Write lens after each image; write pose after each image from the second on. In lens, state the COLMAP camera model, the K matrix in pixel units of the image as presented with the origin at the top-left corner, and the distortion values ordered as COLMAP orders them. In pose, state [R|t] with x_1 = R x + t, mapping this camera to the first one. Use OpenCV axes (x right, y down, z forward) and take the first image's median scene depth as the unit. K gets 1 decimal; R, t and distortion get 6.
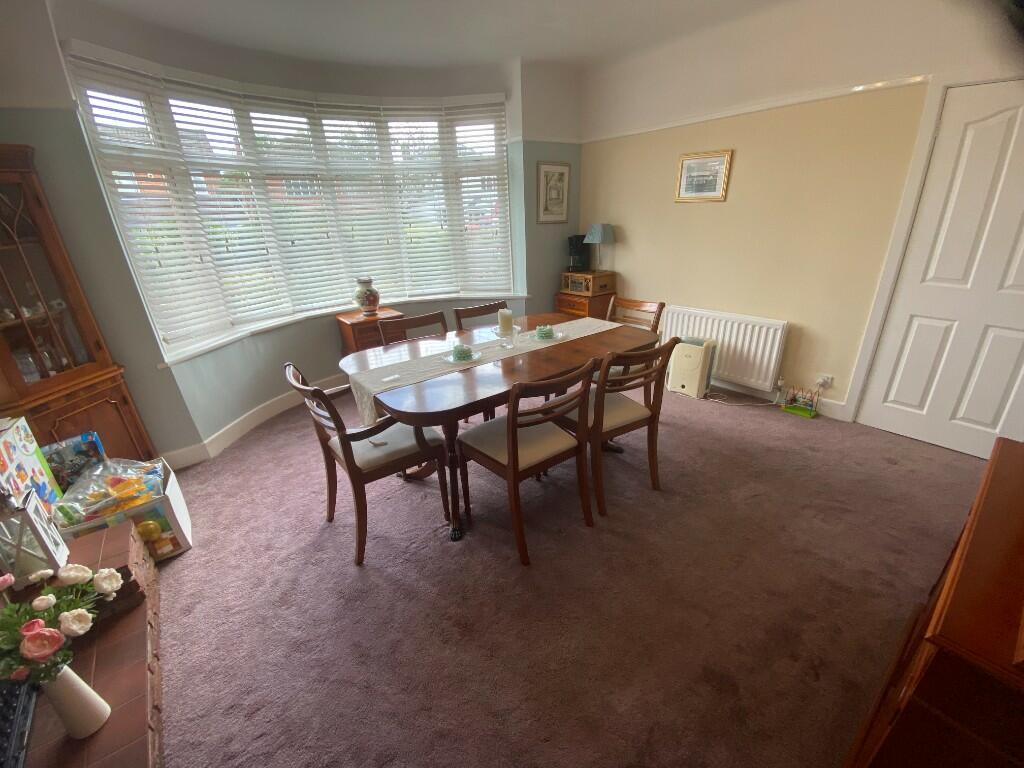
lens RADIAL K [[413.6, 0, 512.0], [0, 413.6, 384.0], [0, 0, 1]] dist [0.031780, -0.026988]
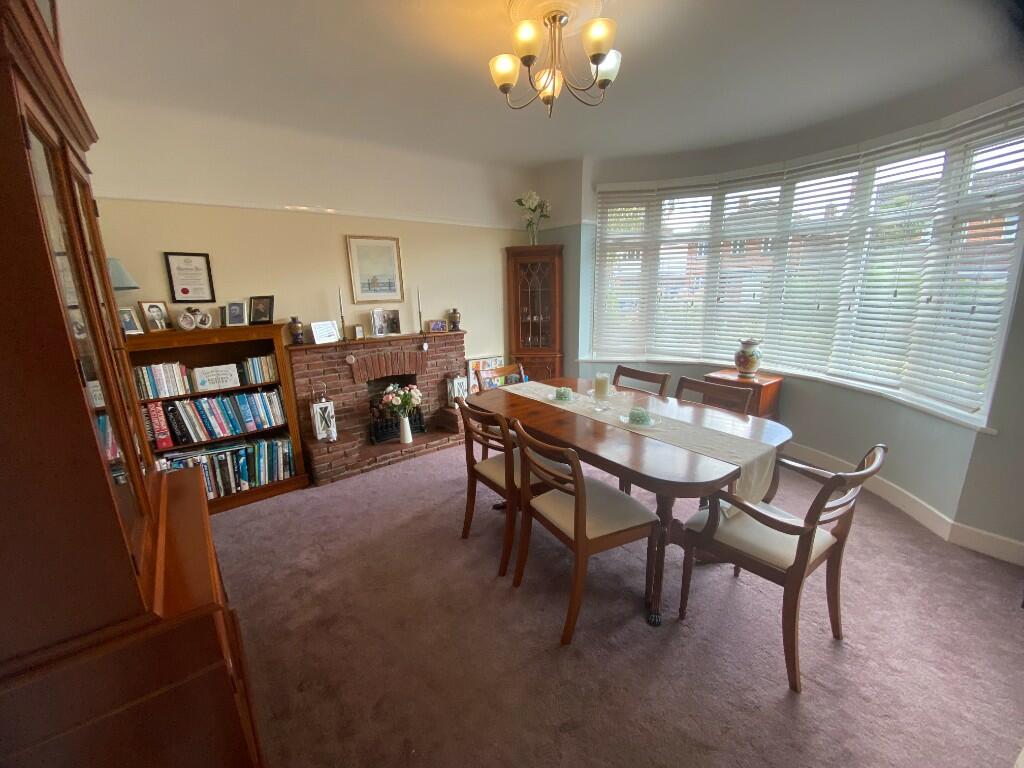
lens RADIAL K [[413.6, 0, 512.0], [0, 413.6, 384.0], [0, 0, 1]] dist [0.031780, -0.026988]
pose [[0.006197, 0.275418, -0.961305, 0.659256], [-0.348765, 0.901555, 0.256051, -0.235882], [0.937190, 0.333683, 0.101643, 0.449883]]
